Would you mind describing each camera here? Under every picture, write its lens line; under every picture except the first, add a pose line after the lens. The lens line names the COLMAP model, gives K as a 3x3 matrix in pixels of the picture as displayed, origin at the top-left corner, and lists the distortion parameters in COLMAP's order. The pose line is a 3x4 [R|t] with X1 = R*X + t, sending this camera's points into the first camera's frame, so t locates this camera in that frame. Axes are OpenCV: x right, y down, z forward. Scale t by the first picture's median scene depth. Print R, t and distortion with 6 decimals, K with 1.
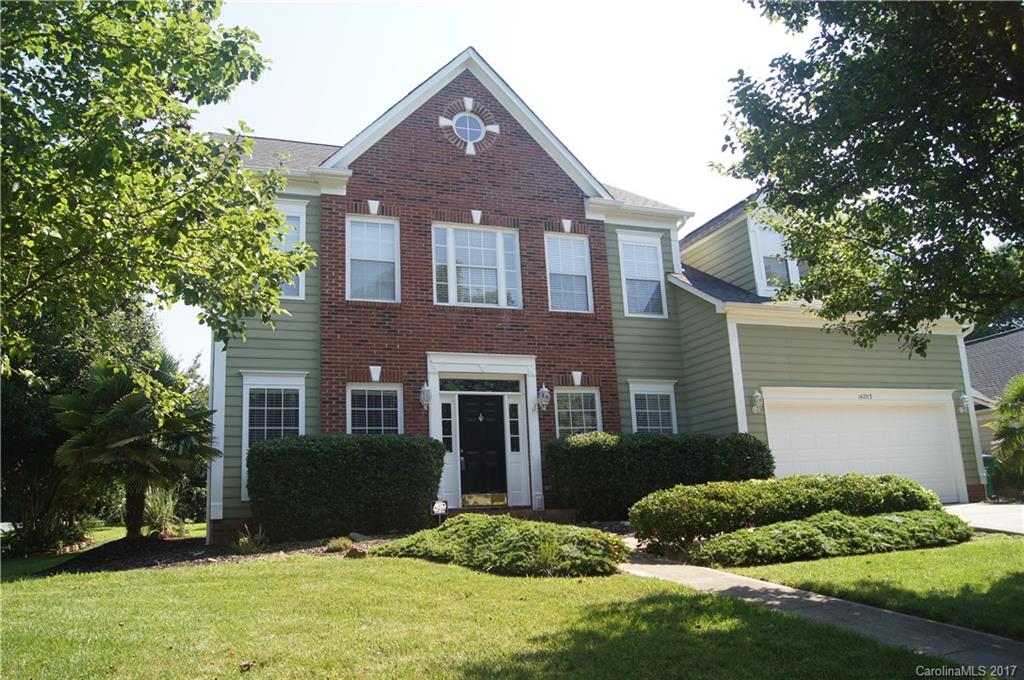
lens RADIAL K [[788.5, 0, 495.8], [0, 788.5, 340.0], [0, 0, 1]] dist [-0.086588, 0.023729]
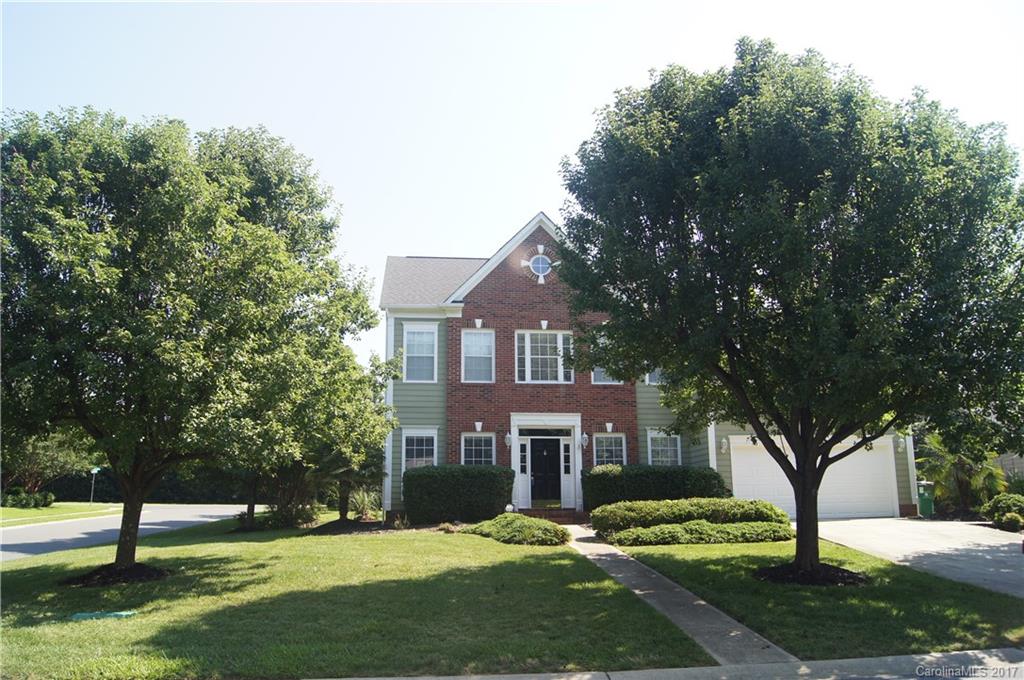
lens RADIAL K [[788.5, 0, 504.9], [0, 788.5, 342.9], [0, 0, 1]] dist [-0.086588, 0.023729]
pose [[0.970457, -0.013189, -0.240913, 0.302150], [0.016908, 0.999768, 0.013380, -0.154278], [0.240680, -0.017058, 0.970455, -0.600508]]
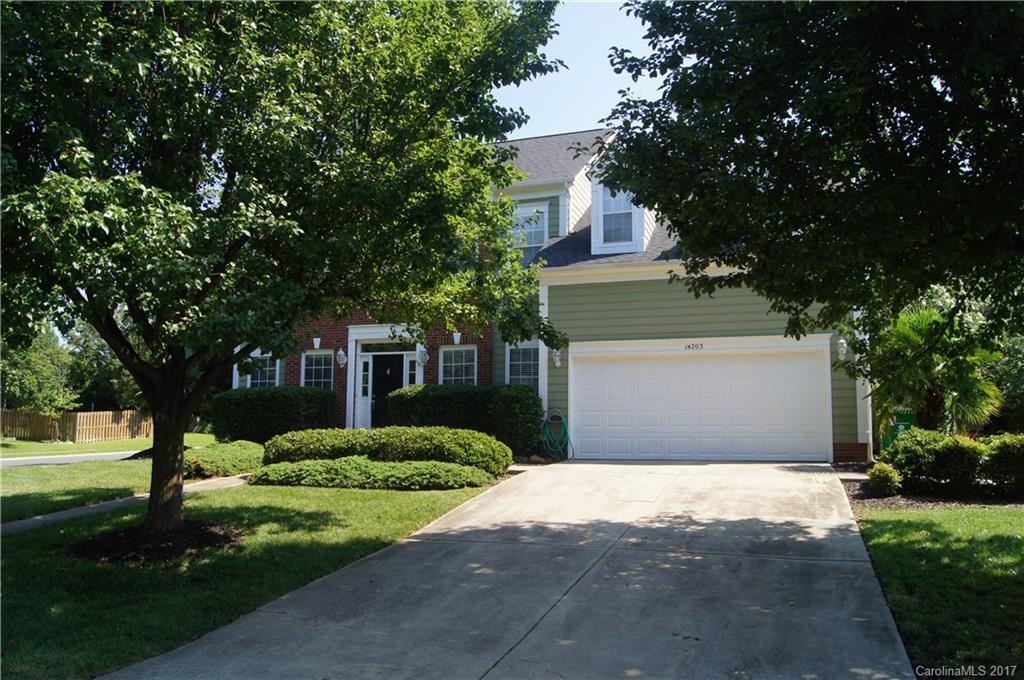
lens RADIAL K [[796.3, 0, 511.7], [0, 796.3, 343.9], [0, 0, 1]] dist [-0.052482, -0.000435]
pose [[0.764666, -0.026234, -0.643892, 1.054593], [0.100566, 0.991787, 0.079021, -0.035786], [0.636531, -0.125178, 0.761024, 0.105034]]
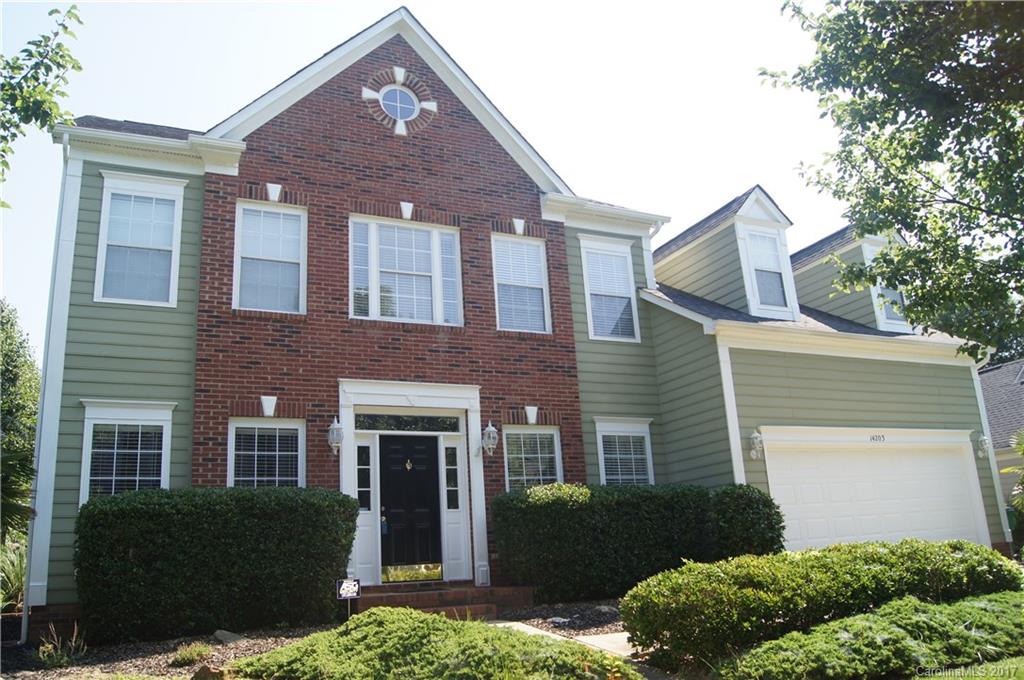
lens RADIAL K [[788.5, 0, 494.7], [0, 788.5, 343.1], [0, 0, 1]] dist [-0.086588, 0.023729]
pose [[0.996922, 0.010703, 0.077665, 0.004117], [-0.006468, 0.998488, -0.054585, 0.021567], [-0.078132, 0.053915, 0.995484, 0.226894]]
